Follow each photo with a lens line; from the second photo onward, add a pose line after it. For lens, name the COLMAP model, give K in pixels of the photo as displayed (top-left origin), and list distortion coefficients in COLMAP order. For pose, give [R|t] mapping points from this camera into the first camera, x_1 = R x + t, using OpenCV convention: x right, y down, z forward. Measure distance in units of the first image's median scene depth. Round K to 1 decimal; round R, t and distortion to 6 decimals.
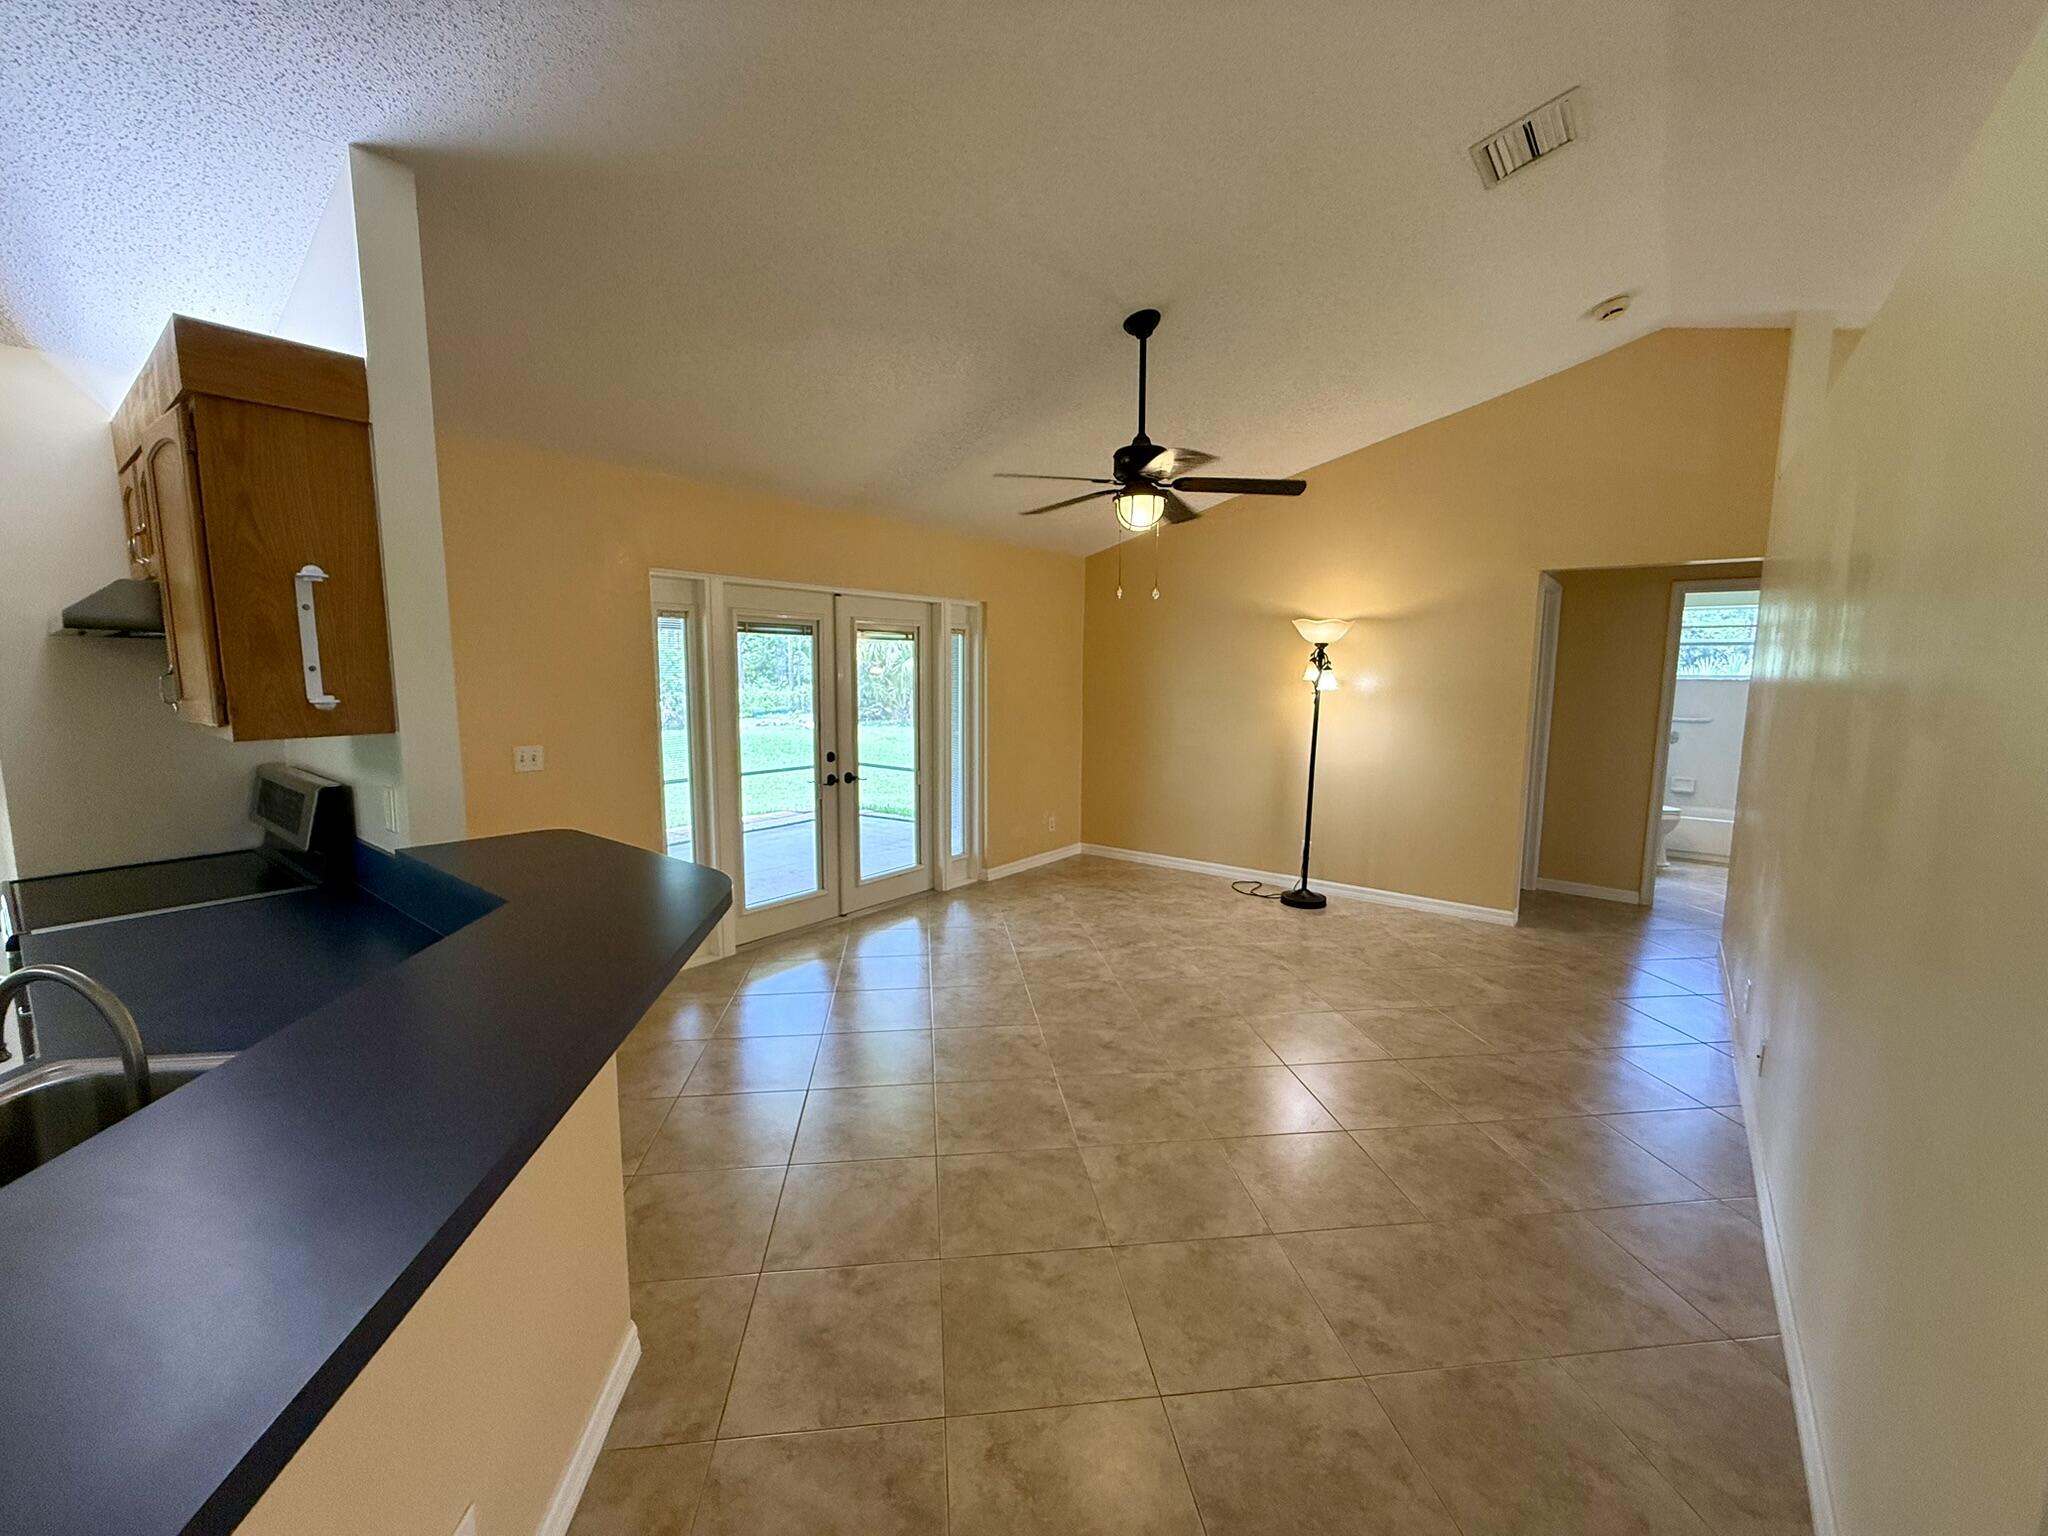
lens RADIAL K [[820.6, 0, 1023.6], [0, 820.6, 770.6], [0, 0, 1]] dist [-0.002787, 0.002032]
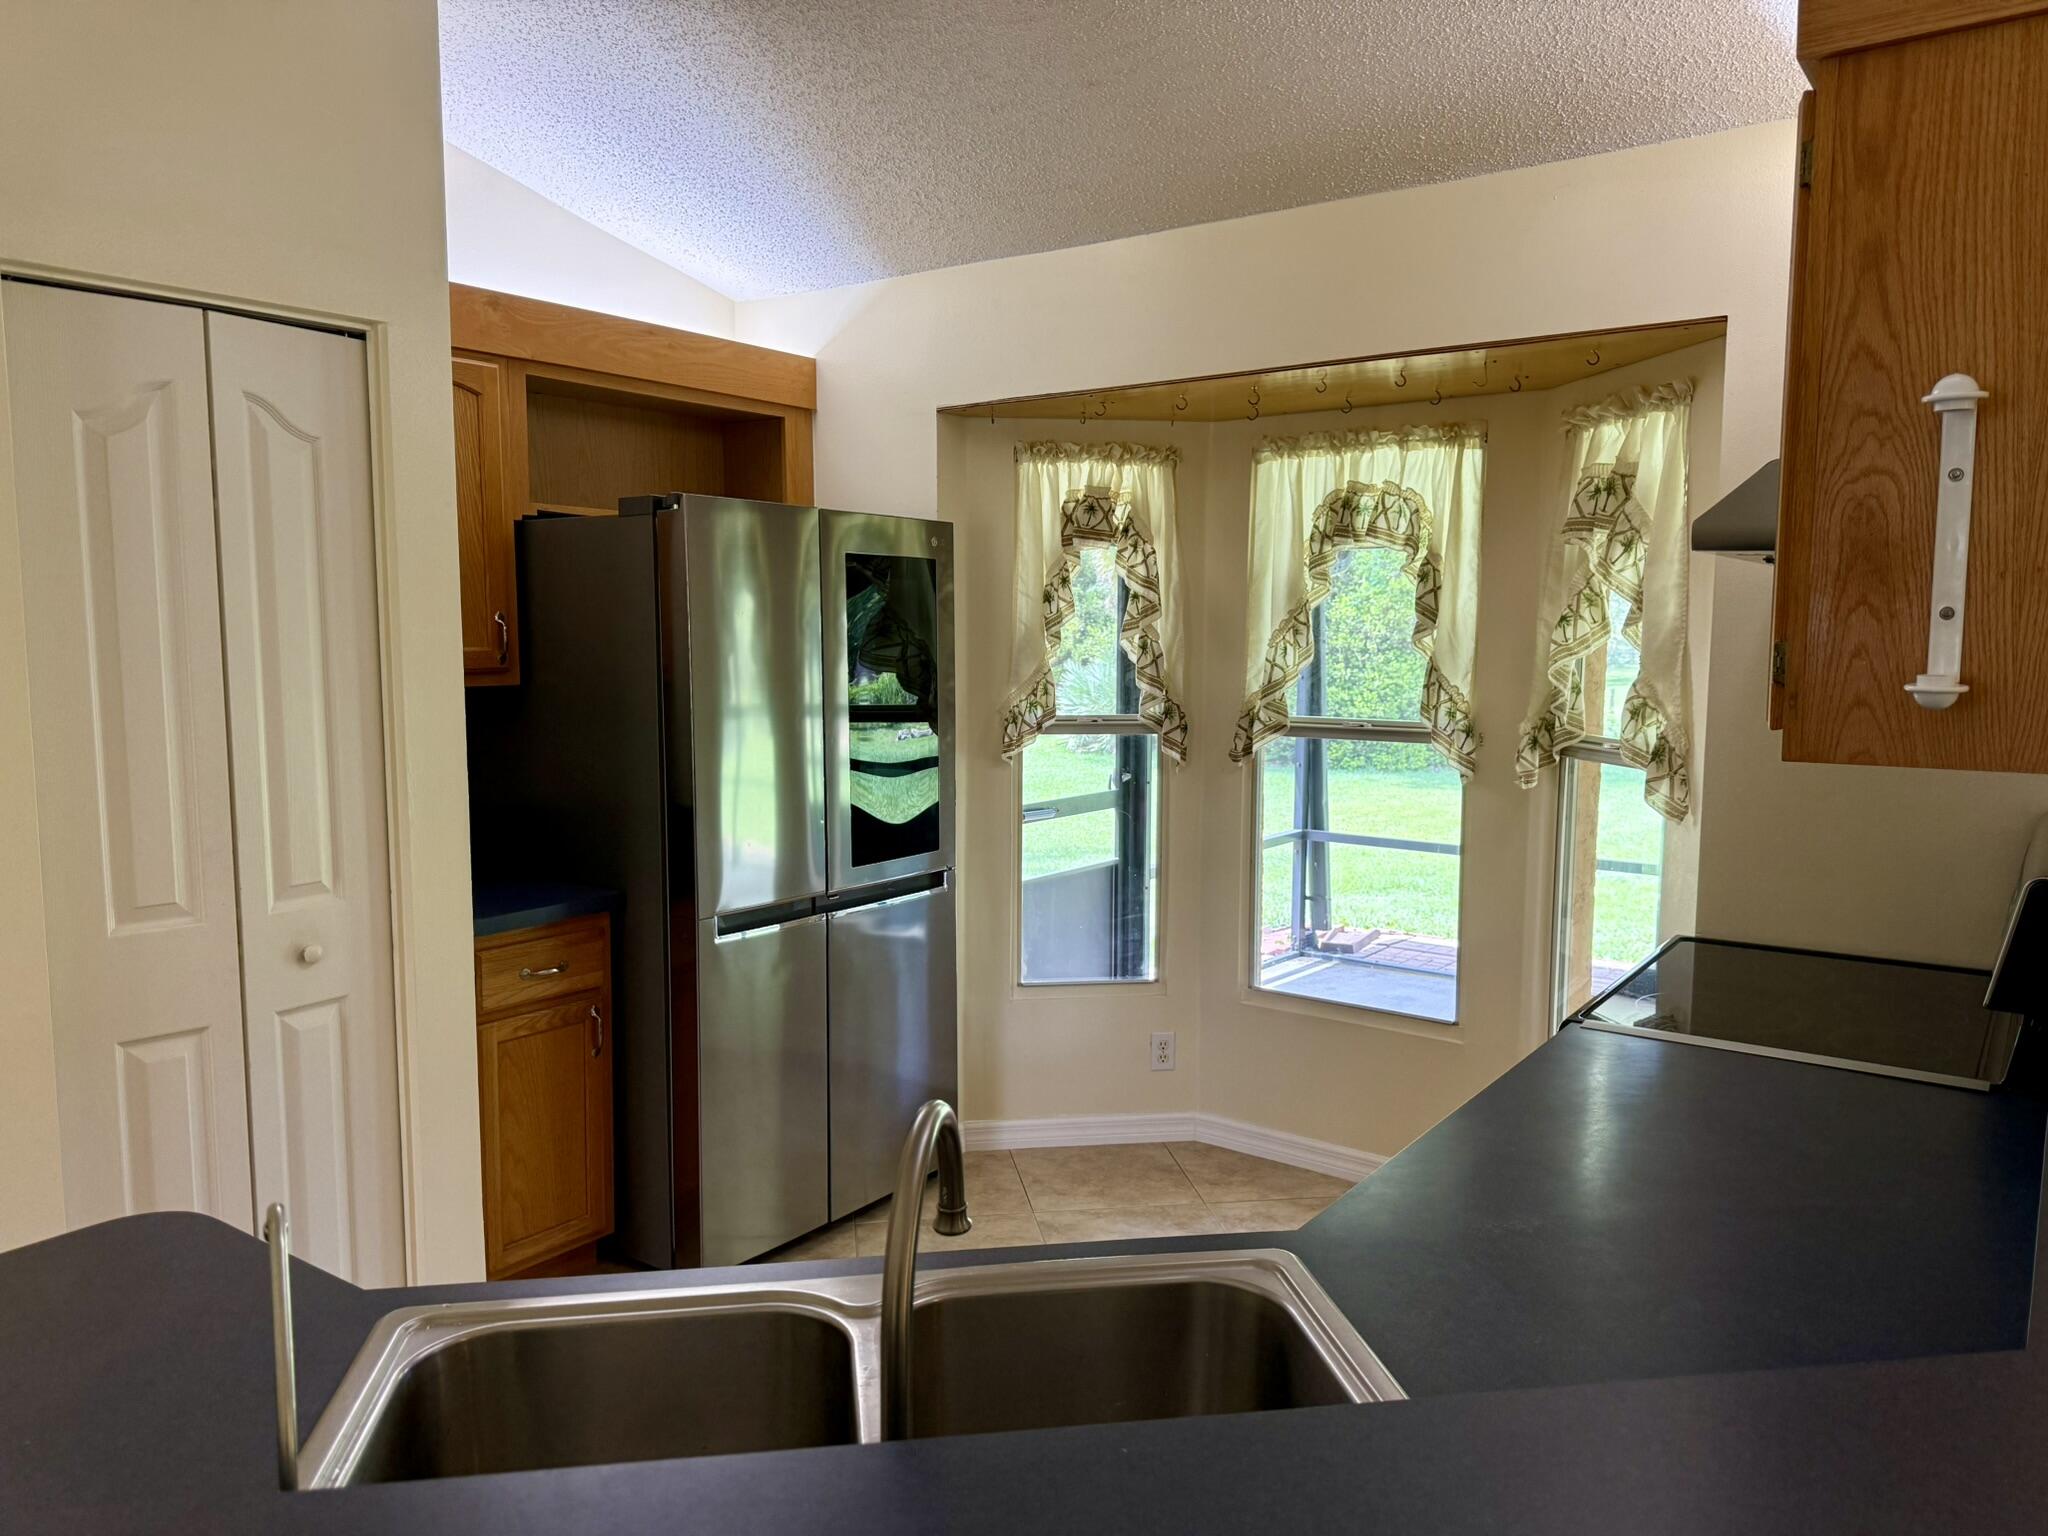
lens RADIAL K [[1441.1, 0, 1029.2], [0, 1441.1, 781.0], [0, 0, 1]] dist [0.070311, -0.086396]
pose [[0.041718, 0.101484, -0.993962, -0.039028], [-0.127956, 0.987179, 0.095421, -0.019106], [0.990902, 0.123203, 0.054169, 0.194067]]
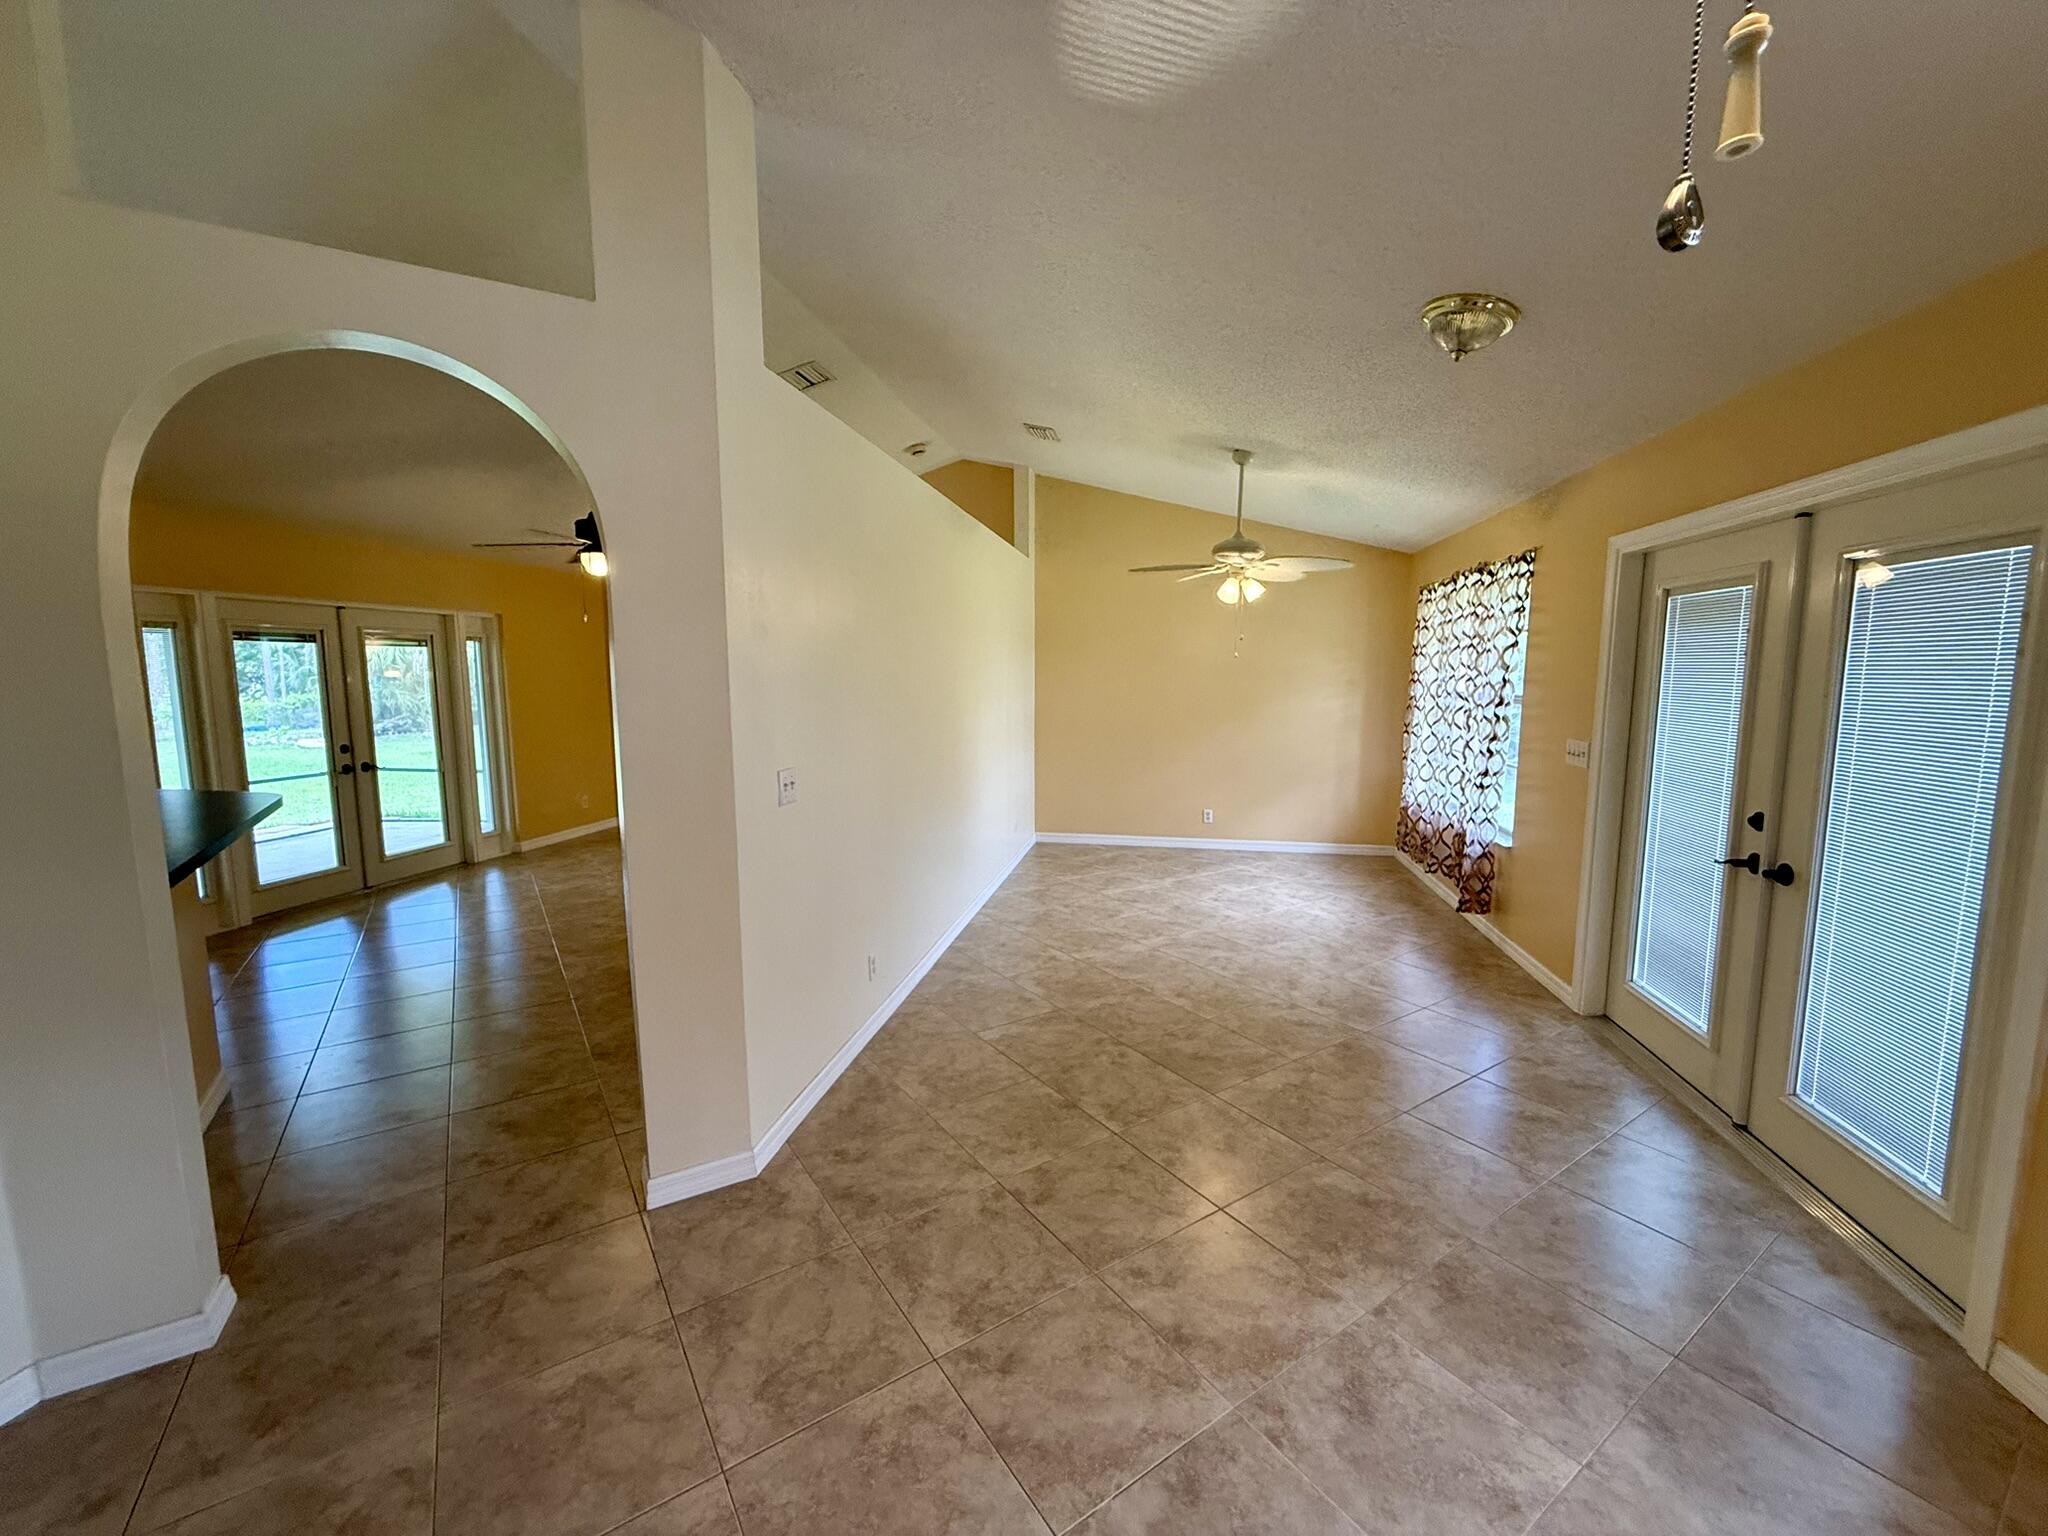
lens RADIAL K [[820.6, 0, 1017.5], [0, 820.6, 767.9], [0, 0, 1]] dist [-0.002787, 0.002032]
pose [[0.893777, -0.064229, 0.443888, 0.094055], [0.066572, 0.997728, 0.010324, 0.060255], [-0.443543, 0.020323, 0.896023, -0.441330]]
